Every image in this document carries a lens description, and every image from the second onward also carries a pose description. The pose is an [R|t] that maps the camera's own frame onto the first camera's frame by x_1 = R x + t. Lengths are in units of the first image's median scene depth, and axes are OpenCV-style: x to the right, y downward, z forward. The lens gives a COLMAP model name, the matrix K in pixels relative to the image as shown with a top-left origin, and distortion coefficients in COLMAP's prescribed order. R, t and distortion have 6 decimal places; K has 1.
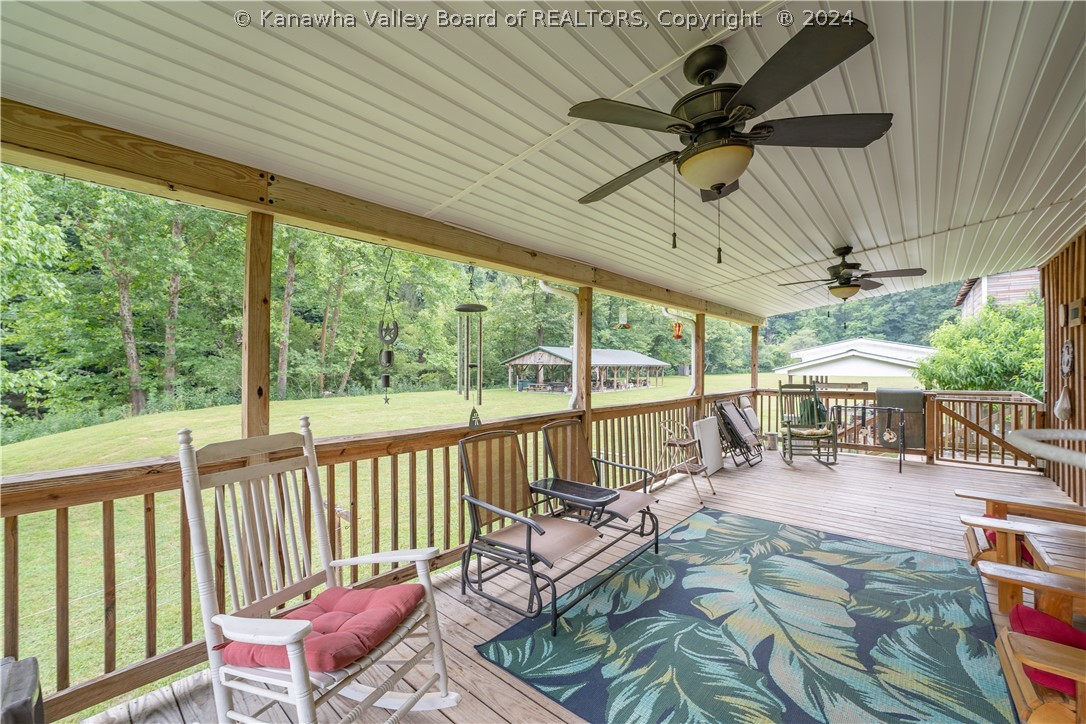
lens RADIAL K [[452.3, 0, 544.7], [0, 452.3, 363.6], [0, 0, 1]] dist [-0.002832, -0.000123]
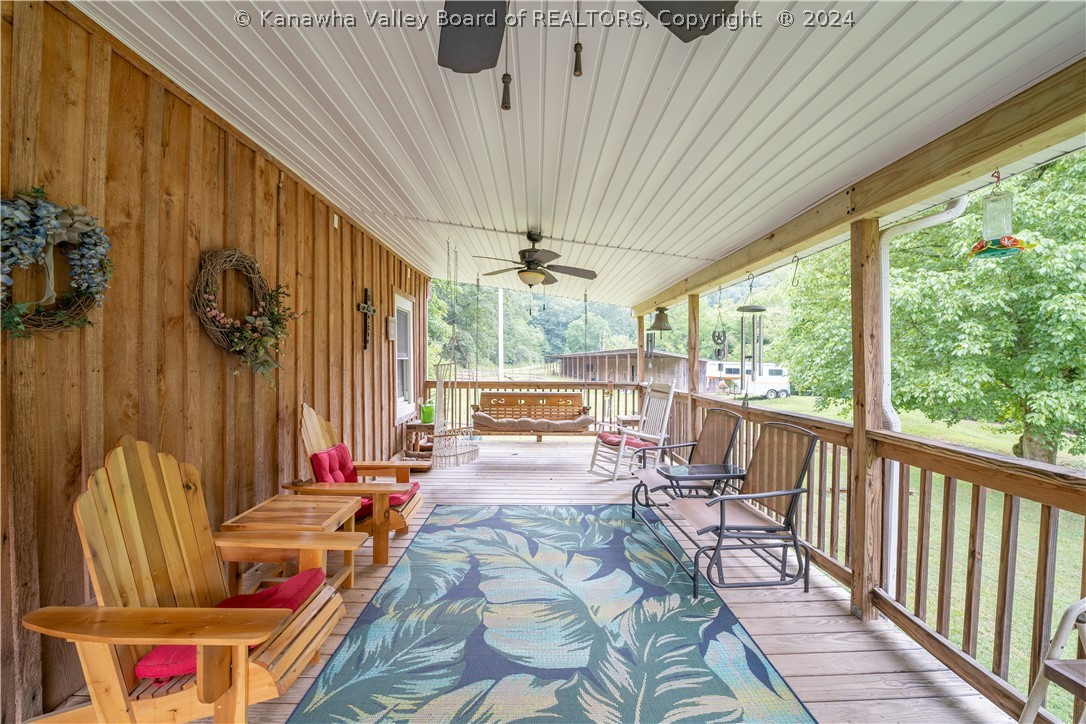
lens RADIAL K [[452.3, 0, 542.3], [0, 452.3, 364.2], [0, 0, 1]] dist [-0.002832, -0.000123]
pose [[-0.753428, -0.011328, -0.657432, 1.110127], [-0.014507, 0.999895, -0.000604, 0.035271], [0.657370, 0.009083, -0.753513, 1.641481]]
